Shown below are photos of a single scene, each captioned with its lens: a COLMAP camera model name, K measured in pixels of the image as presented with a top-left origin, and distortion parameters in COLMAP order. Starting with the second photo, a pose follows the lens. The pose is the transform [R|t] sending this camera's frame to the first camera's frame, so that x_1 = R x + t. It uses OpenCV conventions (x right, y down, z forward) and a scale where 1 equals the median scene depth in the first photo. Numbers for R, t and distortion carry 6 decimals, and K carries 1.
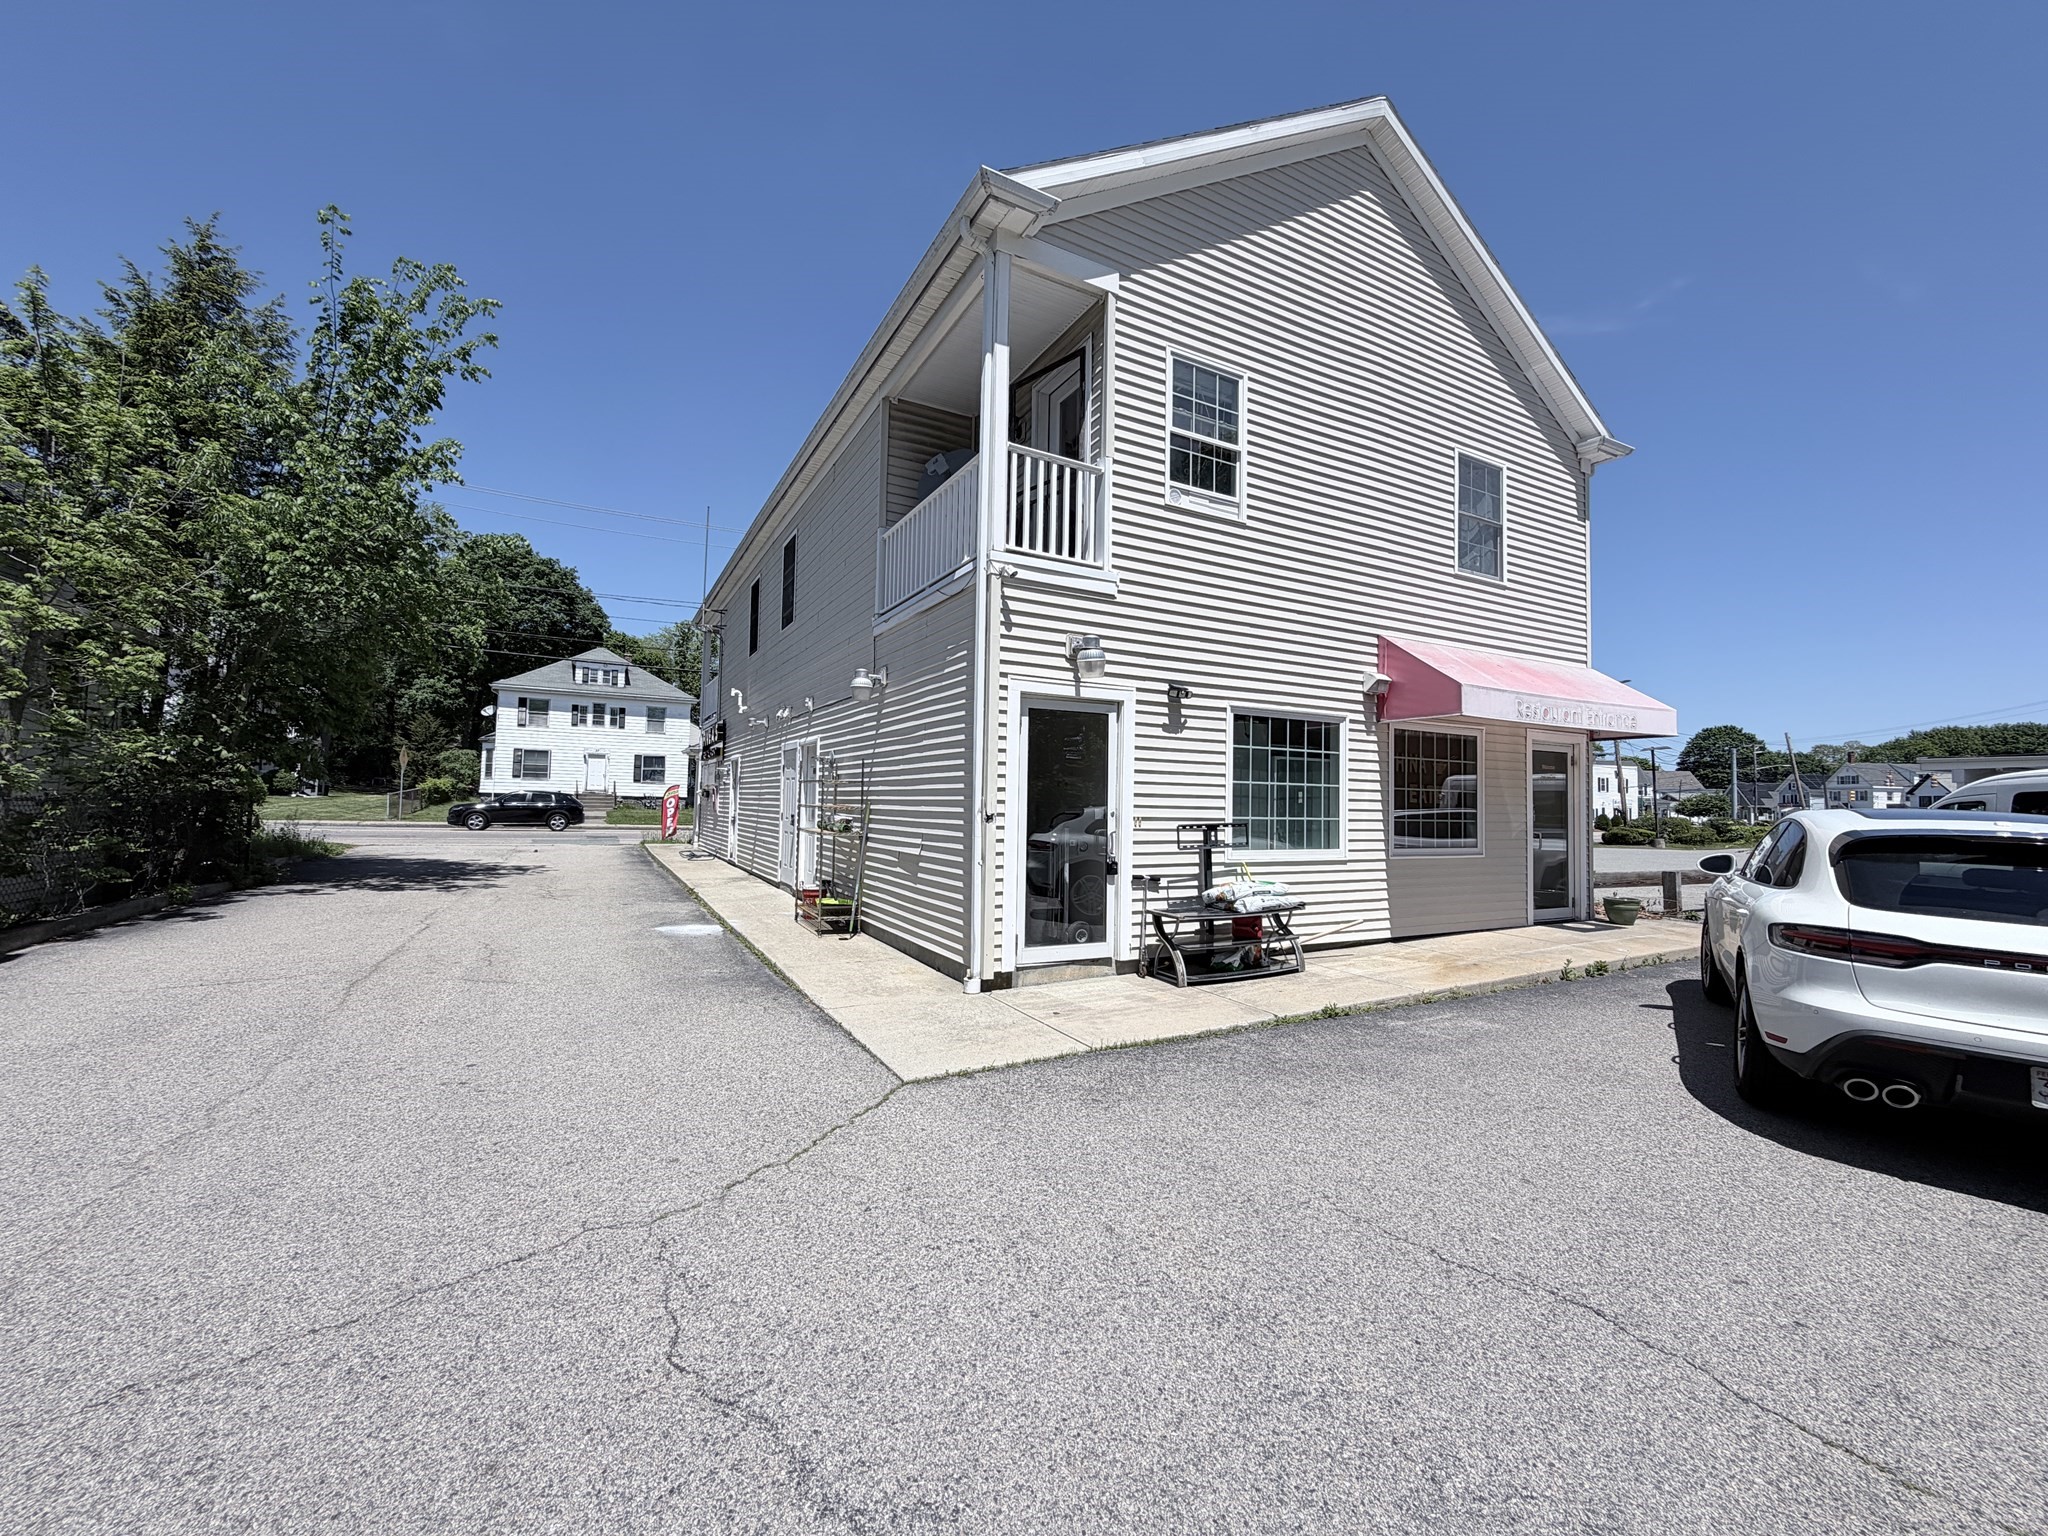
lens RADIAL K [[816.7, 0, 1017.8], [0, 816.7, 770.5], [0, 0, 1]] dist [0.000725, 0.000161]
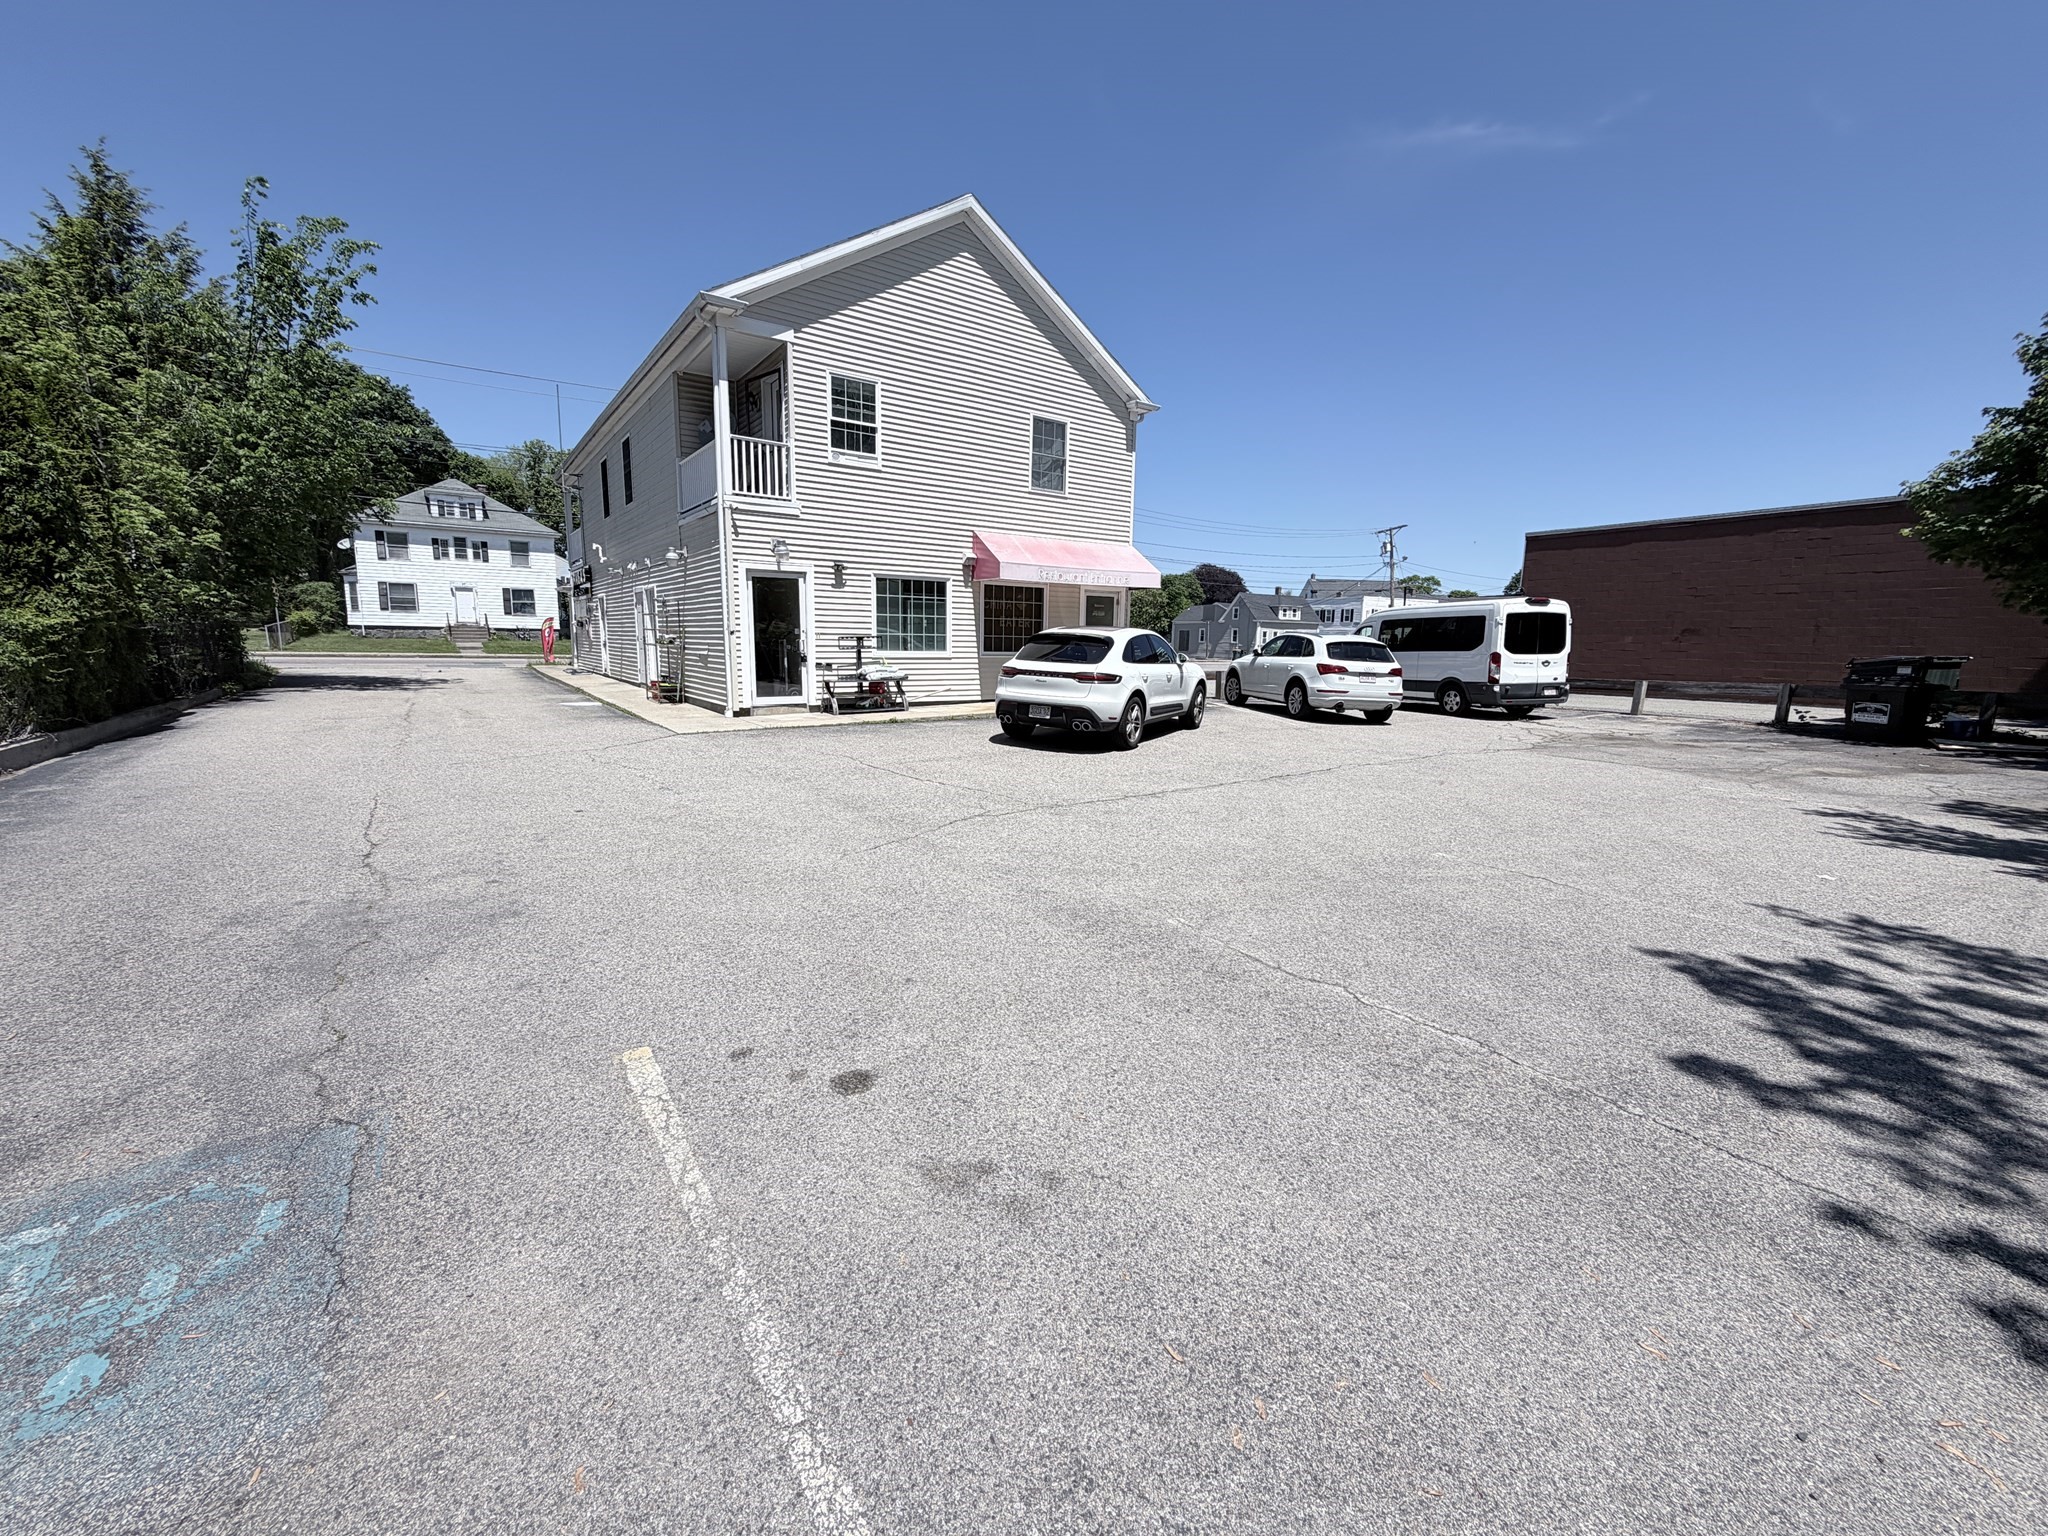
lens RADIAL K [[816.7, 0, 1017.8], [0, 816.7, 770.5], [0, 0, 1]] dist [0.000725, 0.000161]
pose [[0.992296, -0.024091, 0.121526, 0.314799], [-0.000938, 0.979423, 0.201815, -0.012915], [-0.123888, -0.200374, 0.971855, -0.859572]]
